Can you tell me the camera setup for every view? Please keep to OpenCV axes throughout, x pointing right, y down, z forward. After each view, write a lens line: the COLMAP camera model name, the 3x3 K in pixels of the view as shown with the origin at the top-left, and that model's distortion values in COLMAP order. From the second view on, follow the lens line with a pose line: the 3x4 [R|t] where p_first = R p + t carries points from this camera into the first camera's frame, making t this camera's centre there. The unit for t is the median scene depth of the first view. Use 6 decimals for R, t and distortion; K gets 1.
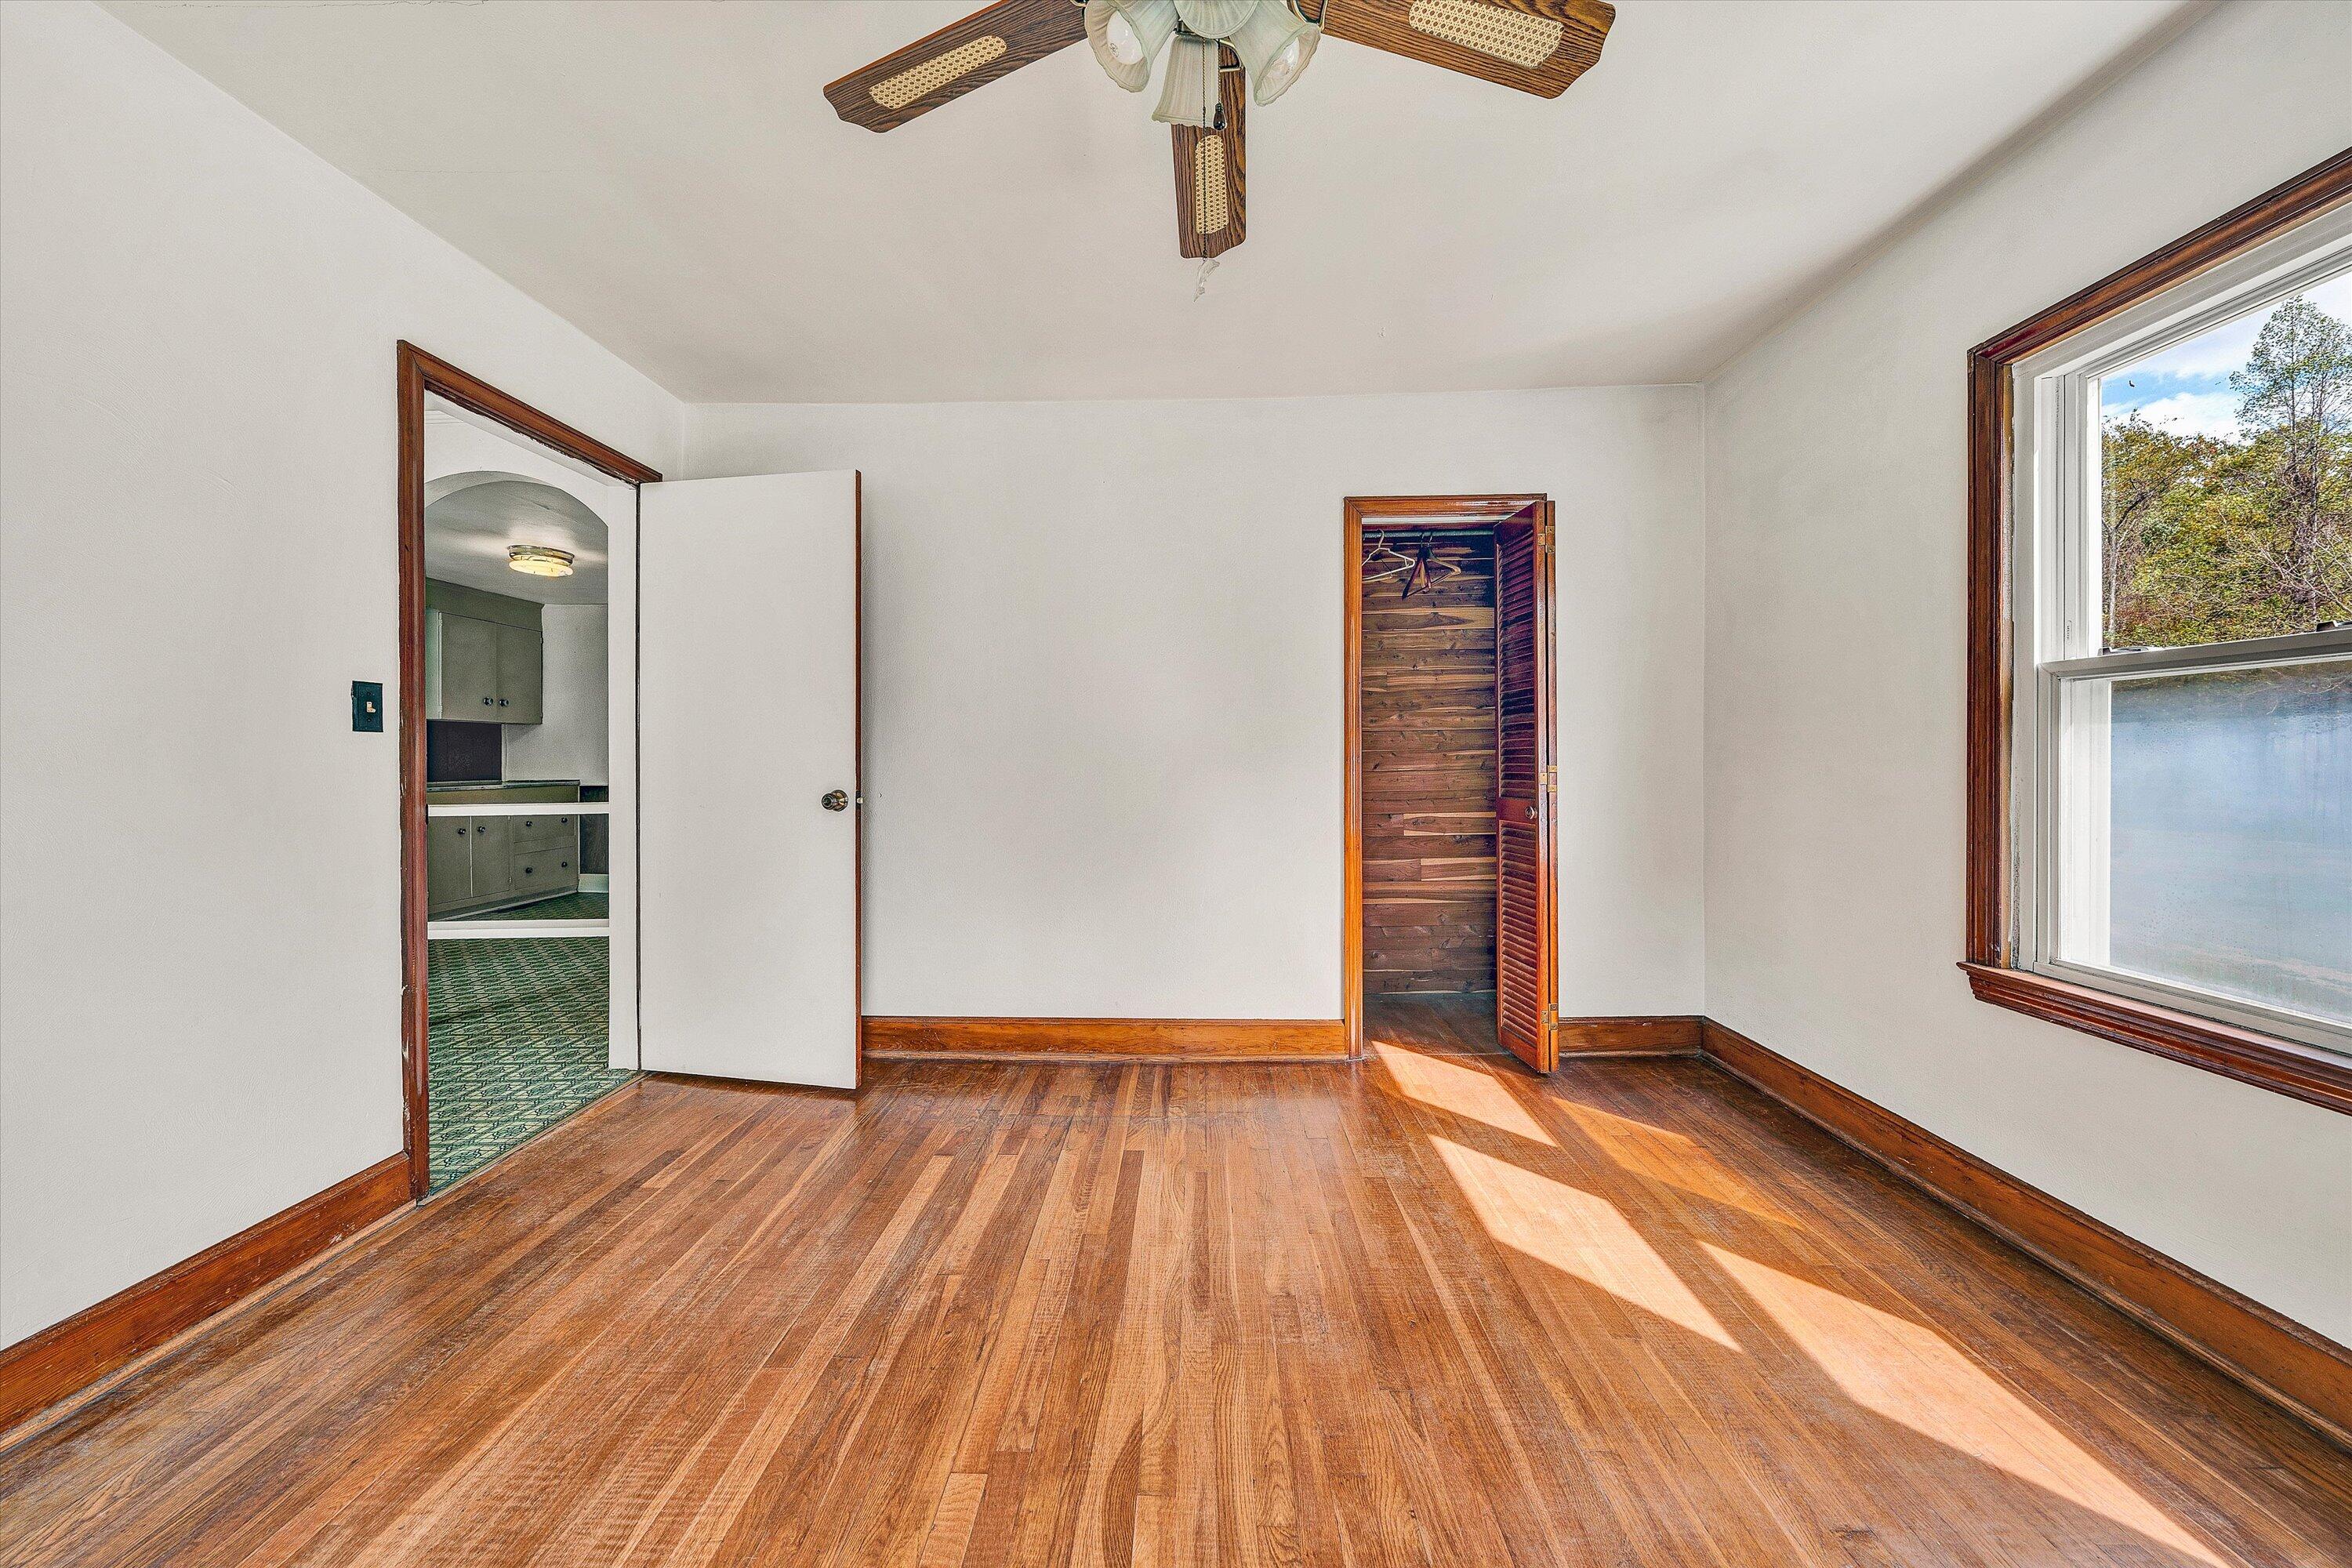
lens RADIAL K [[829.5, 0, 1181.4], [0, 829.5, 784.4], [0, 0, 1]] dist [-0.002649, -0.000163]
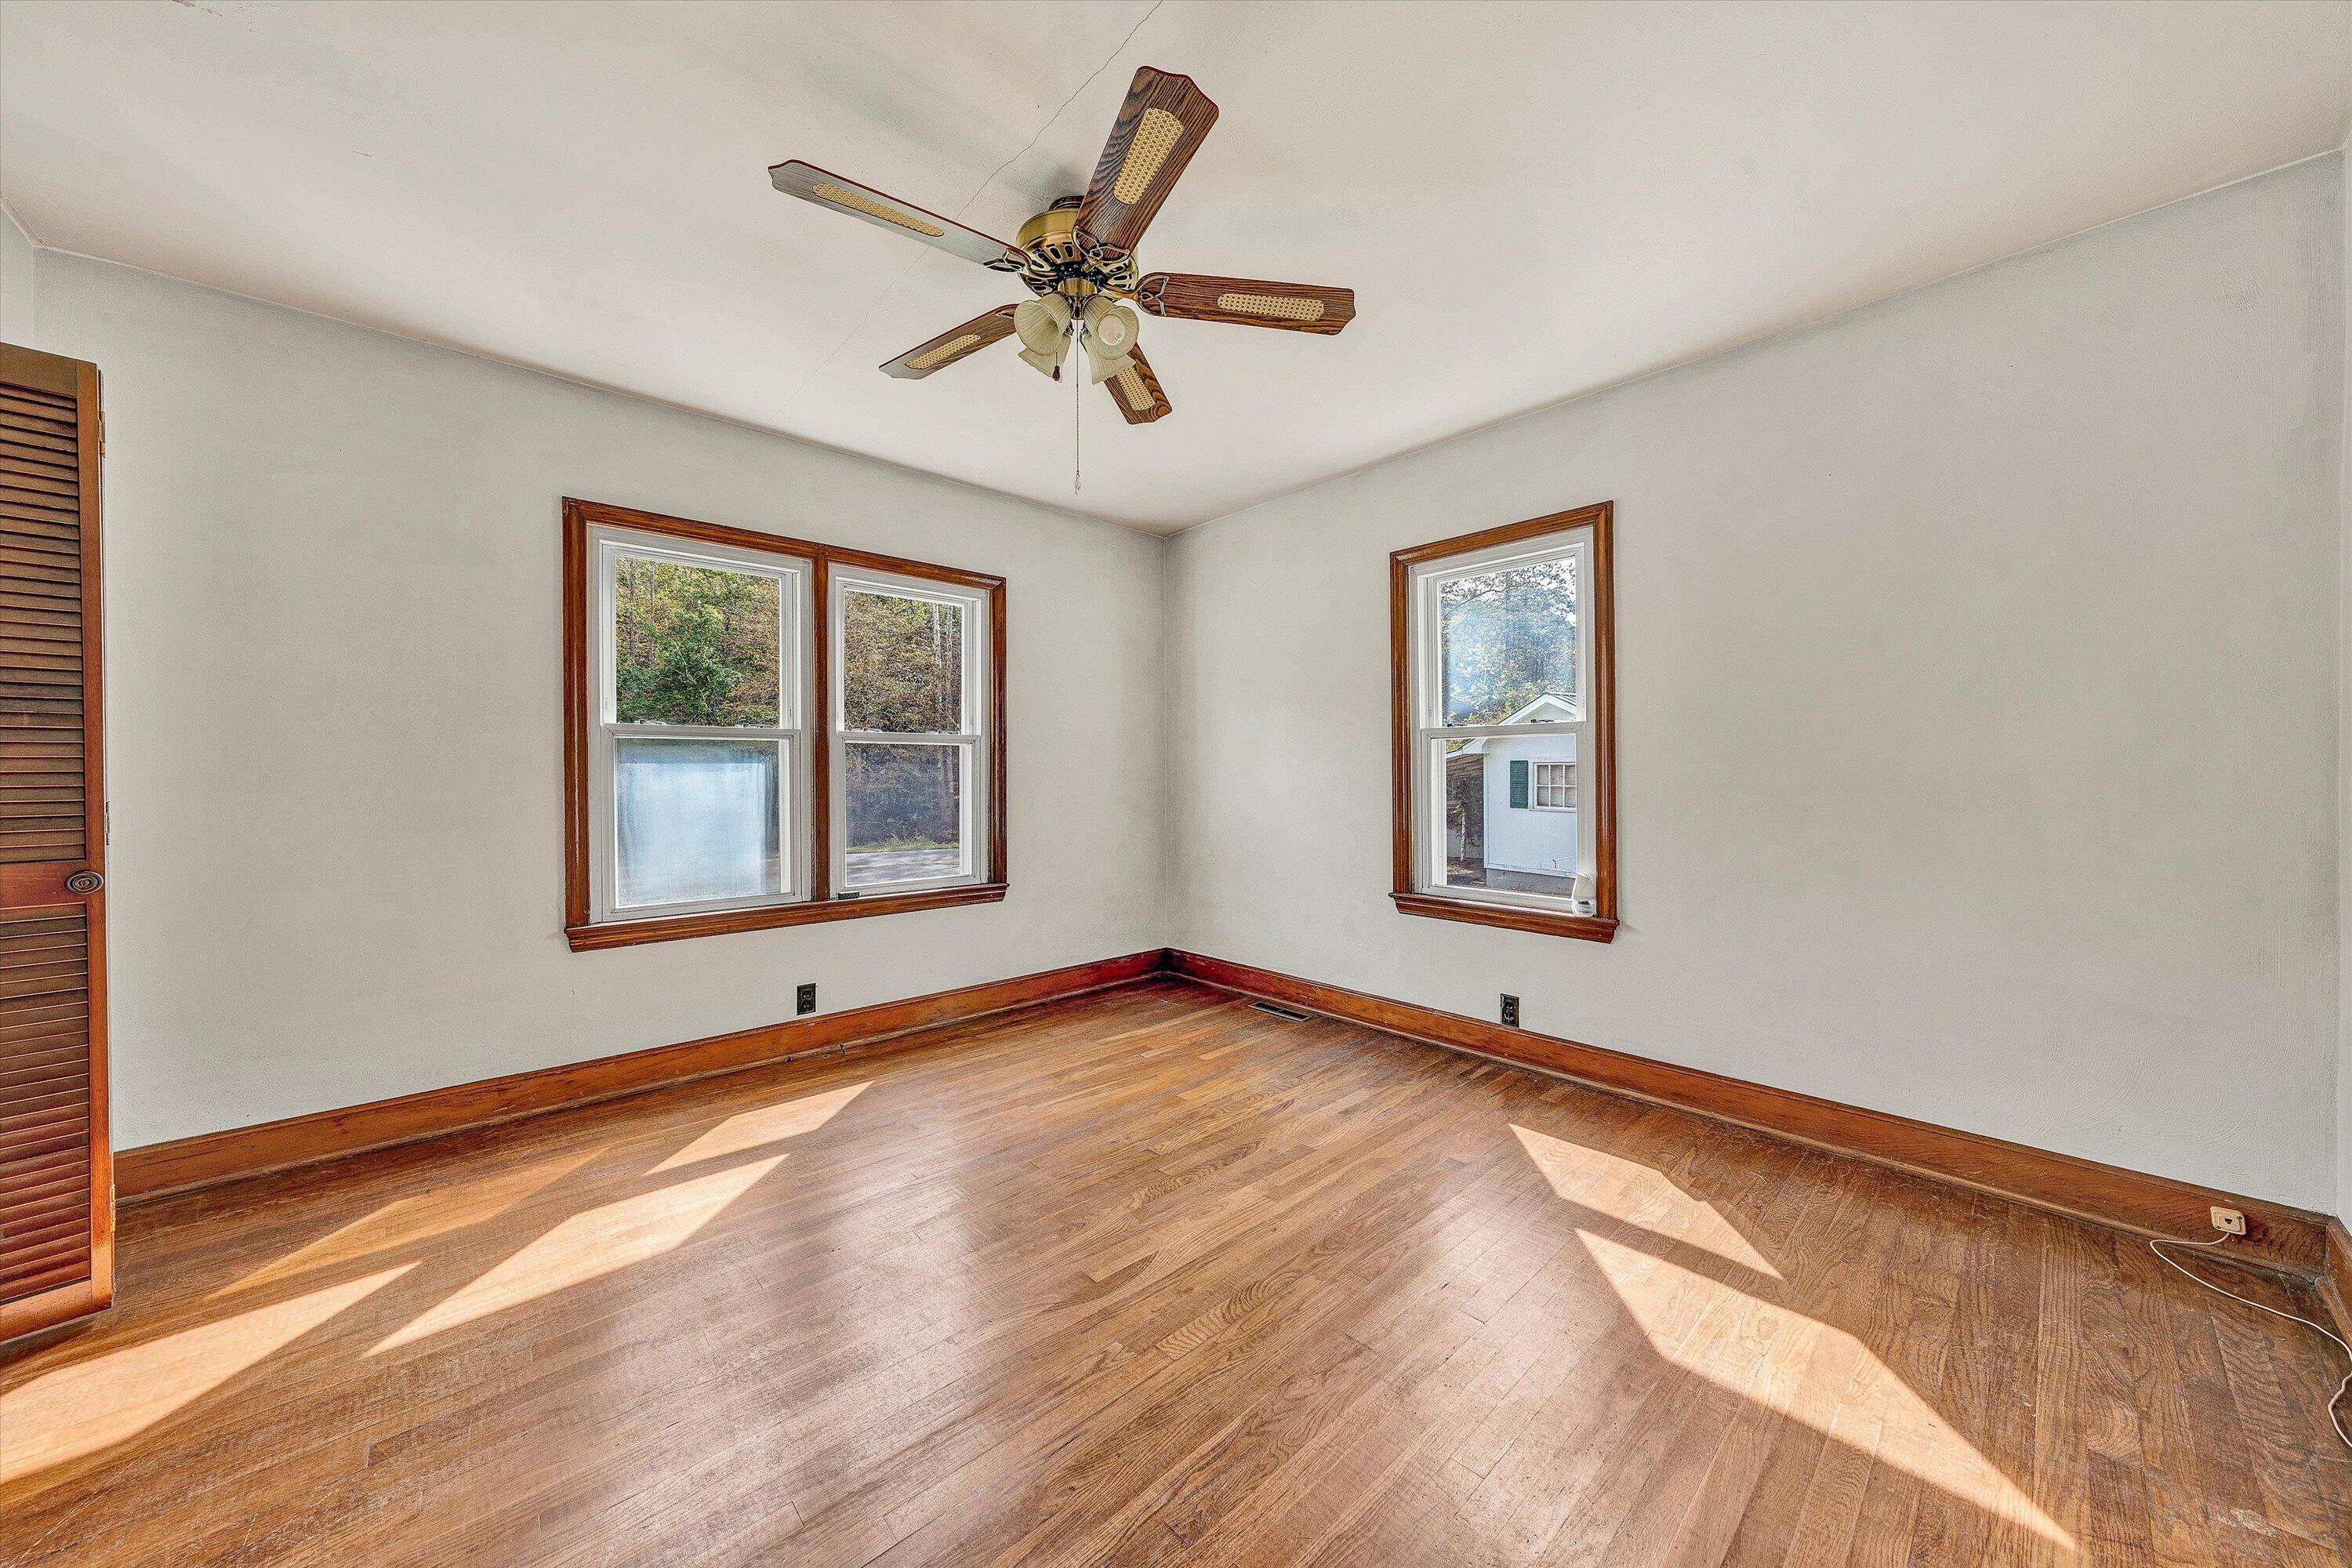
lens RADIAL K [[829.5, 0, 1181.4], [0, 829.5, 784.4], [0, 0, 1]] dist [-0.002649, -0.000163]
pose [[-0.699549, 0.003063, 0.714579, -0.812772], [0.033765, 0.999016, 0.028773, -0.035434], [-0.713787, 0.044256, -0.698963, 1.268187]]
